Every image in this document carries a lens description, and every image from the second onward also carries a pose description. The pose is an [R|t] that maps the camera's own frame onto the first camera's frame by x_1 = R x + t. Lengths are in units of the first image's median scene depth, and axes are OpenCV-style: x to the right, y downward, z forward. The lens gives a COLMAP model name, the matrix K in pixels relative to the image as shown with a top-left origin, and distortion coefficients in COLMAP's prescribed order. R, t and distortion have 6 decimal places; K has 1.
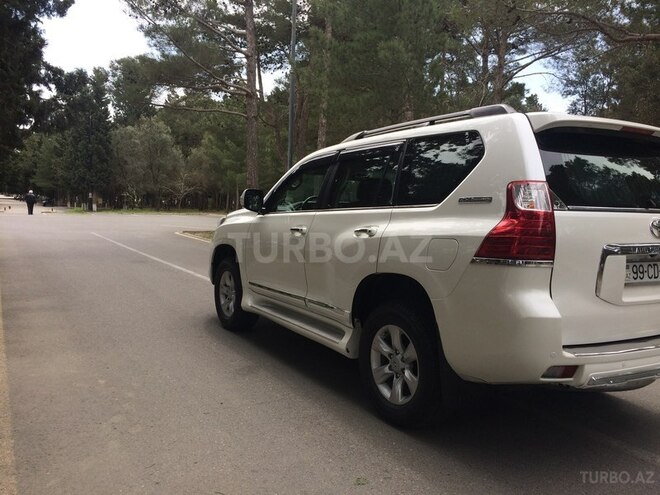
lens RADIAL K [[568.6, 0, 324.2], [0, 568.6, 248.6], [0, 0, 1]] dist [0.094697, -0.132029]
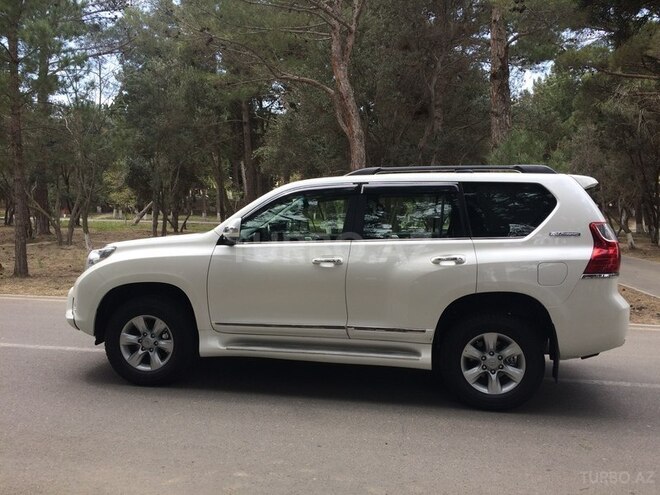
lens RADIAL K [[568.6, 0, 324.2], [0, 568.6, 248.6], [0, 0, 1]] dist [0.094697, -0.132029]
pose [[0.622334, -0.061741, 0.780313, -1.173261], [0.055582, 0.997854, 0.034624, -0.125505], [-0.780776, 0.021823, 0.624430, 0.534245]]
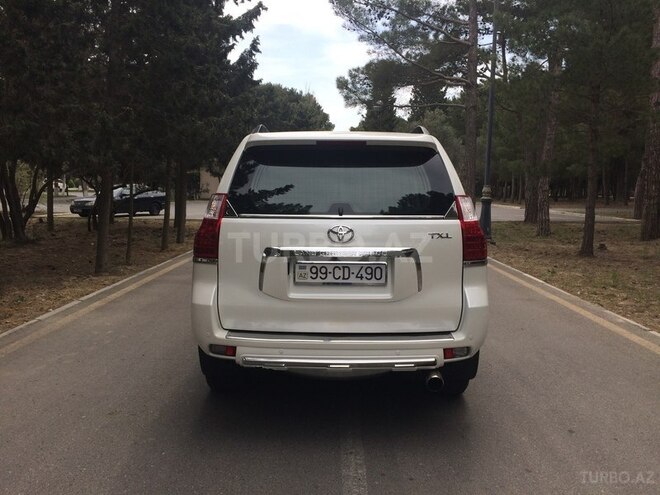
lens RADIAL K [[568.6, 0, 324.2], [0, 568.6, 248.6], [0, 0, 1]] dist [0.094697, -0.132029]
pose [[0.858694, 0.032118, -0.511481, 1.028306], [-0.021873, 0.999422, 0.026037, -0.031671], [0.512022, -0.011170, 0.858900, 0.063937]]
